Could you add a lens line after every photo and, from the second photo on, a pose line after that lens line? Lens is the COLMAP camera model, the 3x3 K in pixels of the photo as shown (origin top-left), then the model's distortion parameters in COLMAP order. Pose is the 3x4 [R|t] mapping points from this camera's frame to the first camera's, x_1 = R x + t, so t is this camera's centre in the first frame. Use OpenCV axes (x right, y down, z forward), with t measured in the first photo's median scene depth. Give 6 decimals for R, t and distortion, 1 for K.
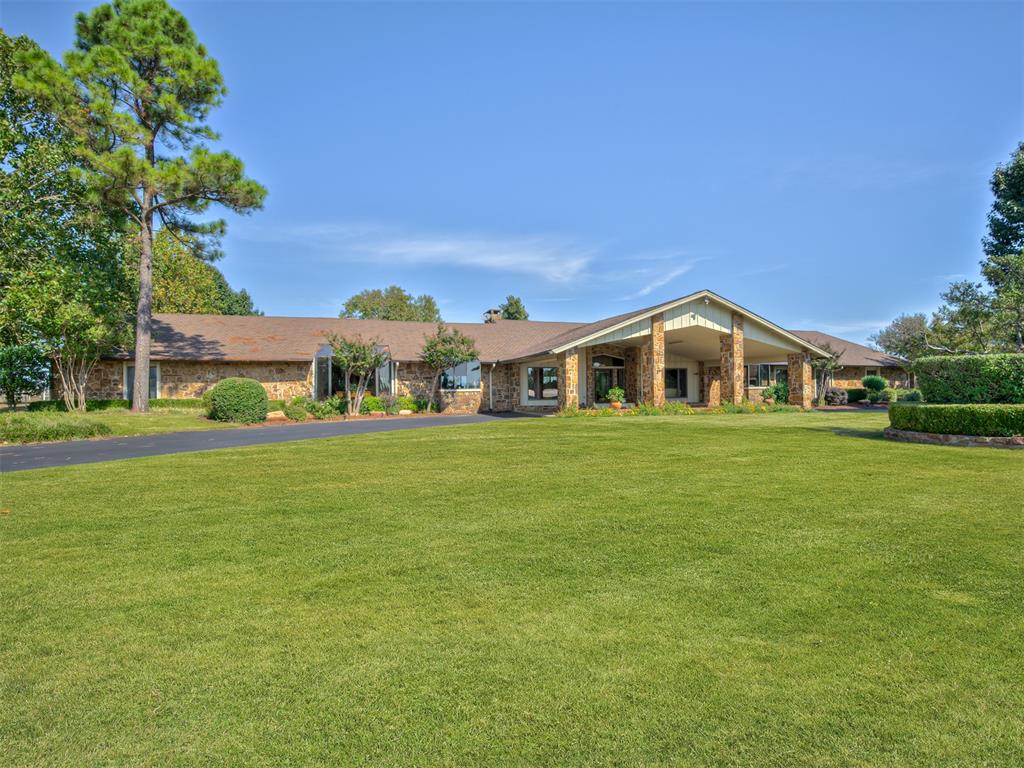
lens RADIAL K [[479.0, 0, 512.0], [0, 479.0, 384.0], [0, 0, 1]] dist [0.030785, 0.000014]
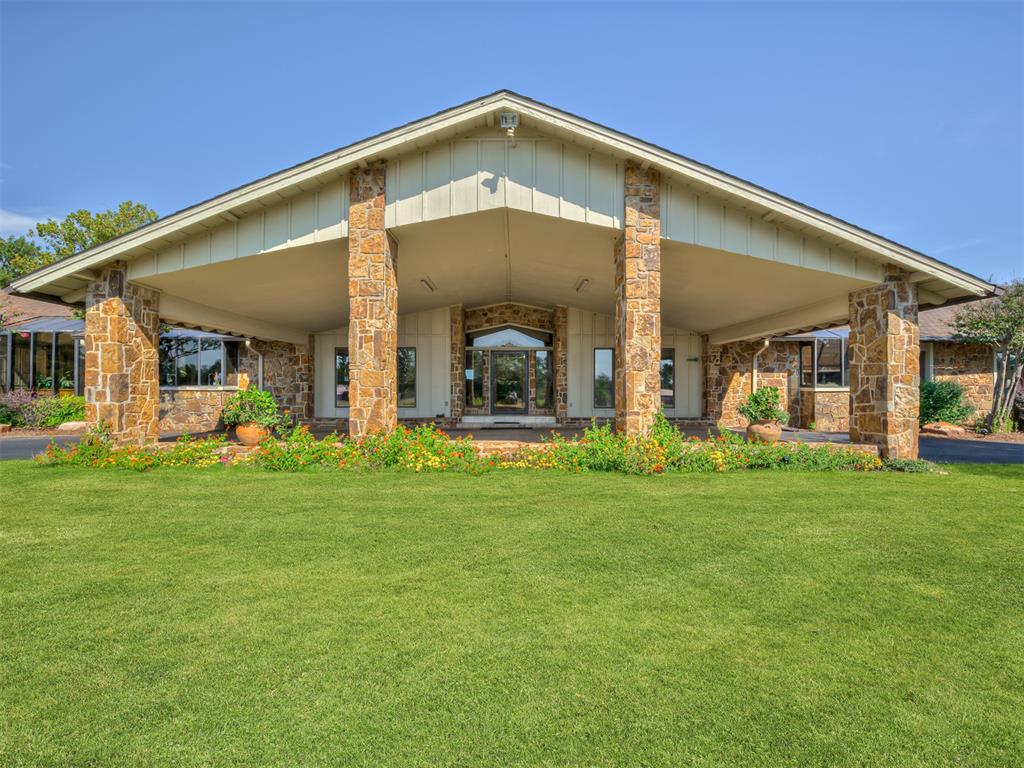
lens RADIAL K [[472.2, 0, 512.0], [0, 472.2, 384.0], [0, 0, 1]] dist [-0.023534, 0.000003]
pose [[0.950591, 0.006896, -0.310370, 0.478904], [-0.005114, 0.999965, 0.006555, 0.002262], [0.310405, -0.004644, 0.950593, 0.655302]]
